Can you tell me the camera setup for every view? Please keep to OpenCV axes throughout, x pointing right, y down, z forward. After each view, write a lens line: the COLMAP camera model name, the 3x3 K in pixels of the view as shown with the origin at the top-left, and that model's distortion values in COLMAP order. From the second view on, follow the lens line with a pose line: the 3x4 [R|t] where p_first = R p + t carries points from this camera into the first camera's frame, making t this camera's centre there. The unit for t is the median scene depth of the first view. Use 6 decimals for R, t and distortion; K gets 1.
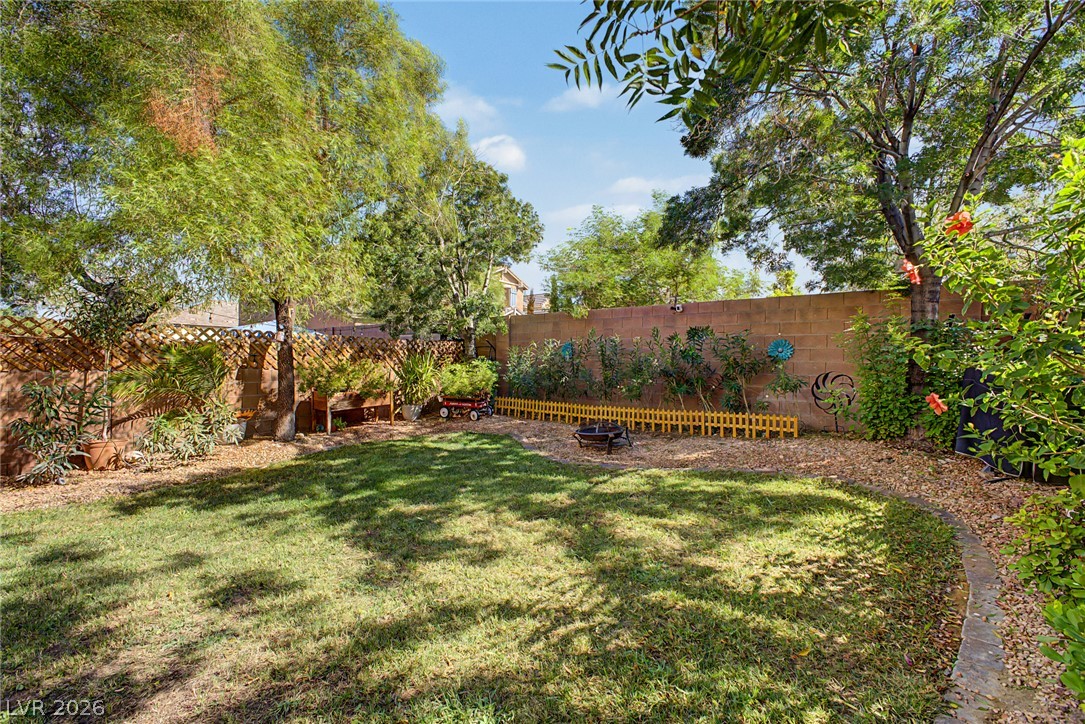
lens RADIAL K [[426.0, 0, 544.5], [0, 426.0, 356.9], [0, 0, 1]] dist [0.014401, -0.004570]
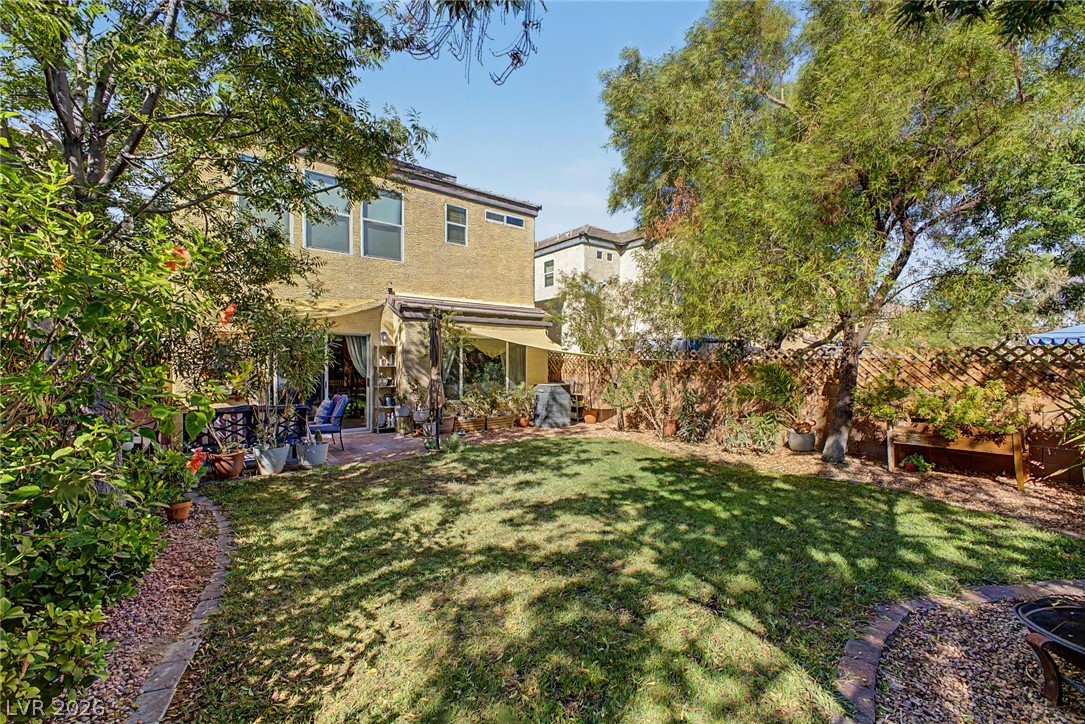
lens RADIAL K [[426.0, 0, 544.5], [0, 426.0, 356.9], [0, 0, 1]] dist [0.014401, -0.004570]
pose [[-0.261967, -0.017652, -0.964915, 0.611503], [-0.001098, 0.999838, -0.017992, -0.028962], [0.965076, -0.003654, -0.261944, 0.742683]]
